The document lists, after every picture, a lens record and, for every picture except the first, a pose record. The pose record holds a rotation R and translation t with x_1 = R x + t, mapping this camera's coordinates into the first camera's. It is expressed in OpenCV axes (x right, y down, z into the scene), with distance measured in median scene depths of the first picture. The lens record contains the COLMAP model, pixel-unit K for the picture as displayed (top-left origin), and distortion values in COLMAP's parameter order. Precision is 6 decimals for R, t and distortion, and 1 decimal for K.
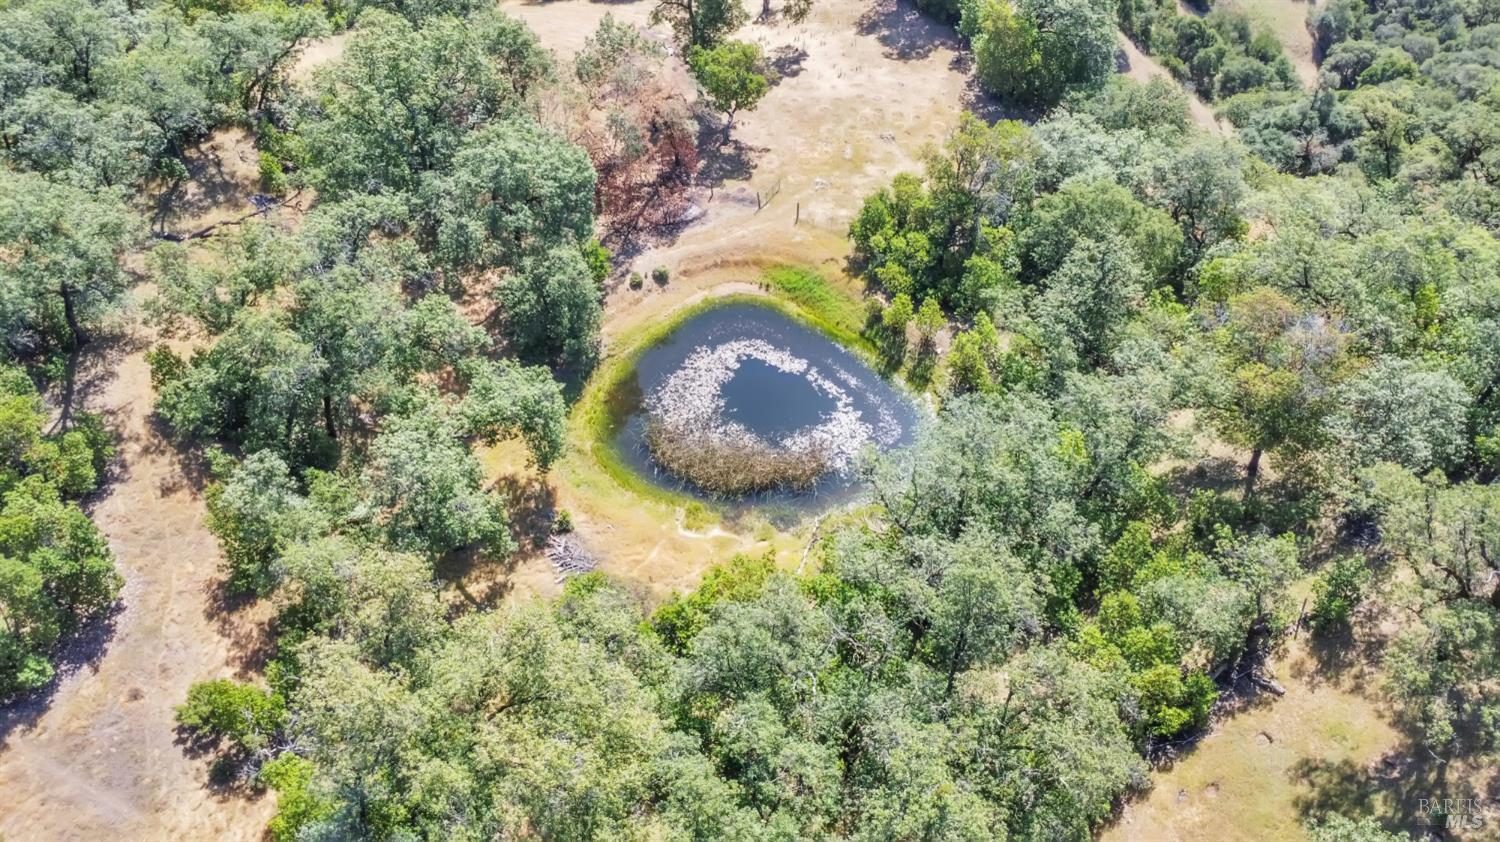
lens RADIAL K [[1134.0, 0, 752.2], [0, 1134.0, 421.2], [0, 0, 1]] dist [-0.032797, 0.010471]
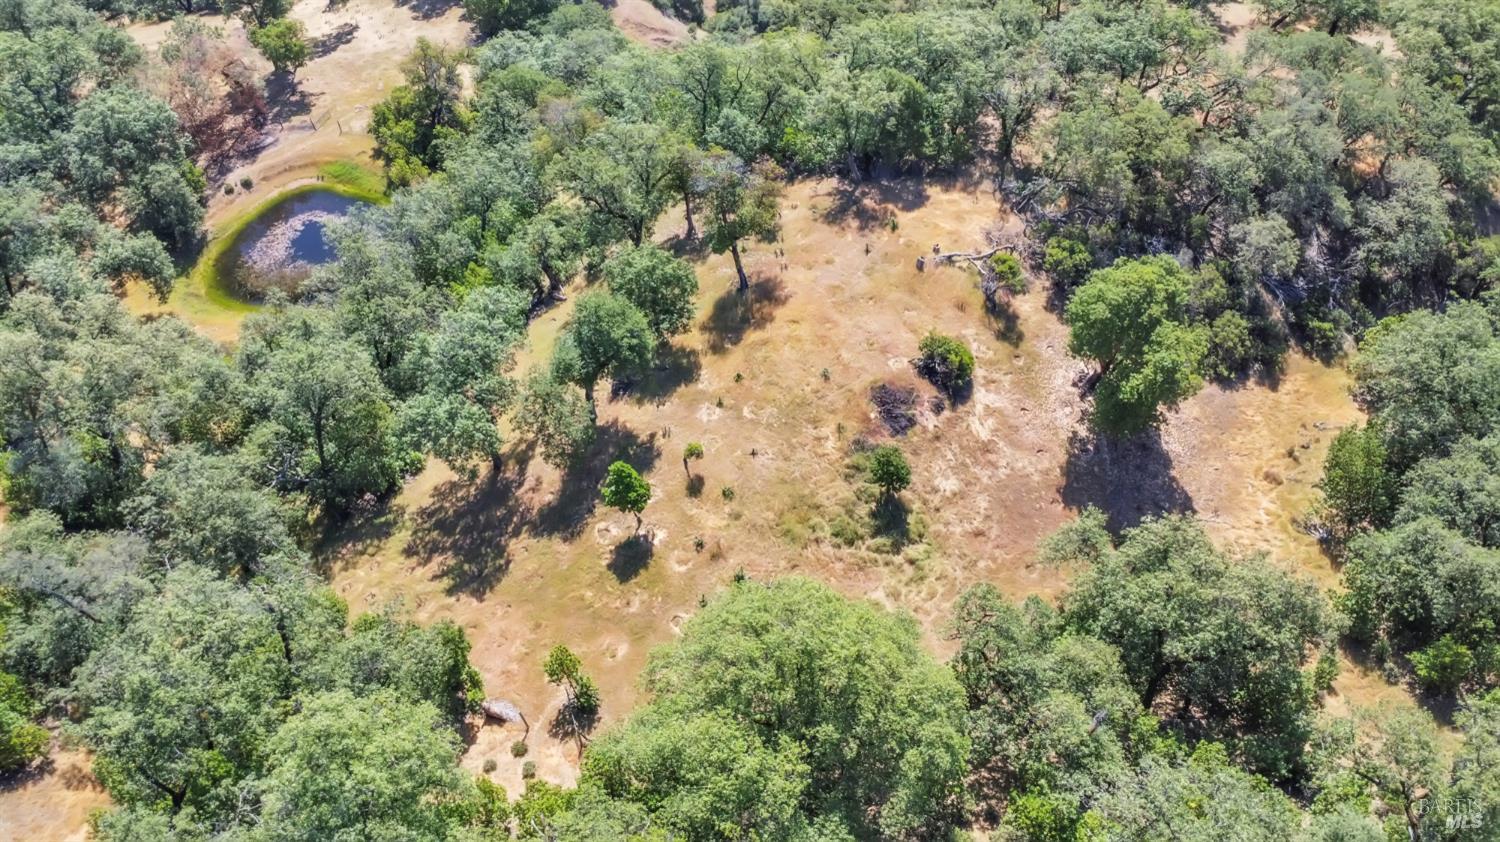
lens RADIAL K [[1134.0, 0, 747.2], [0, 1134.0, 420.1], [0, 0, 1]] dist [-0.032797, 0.010471]
pose [[0.969511, -0.198236, 0.144052, 0.276367], [0.199572, 0.979869, 0.005262, 0.293225], [-0.142195, 0.023647, 0.989556, -0.518119]]
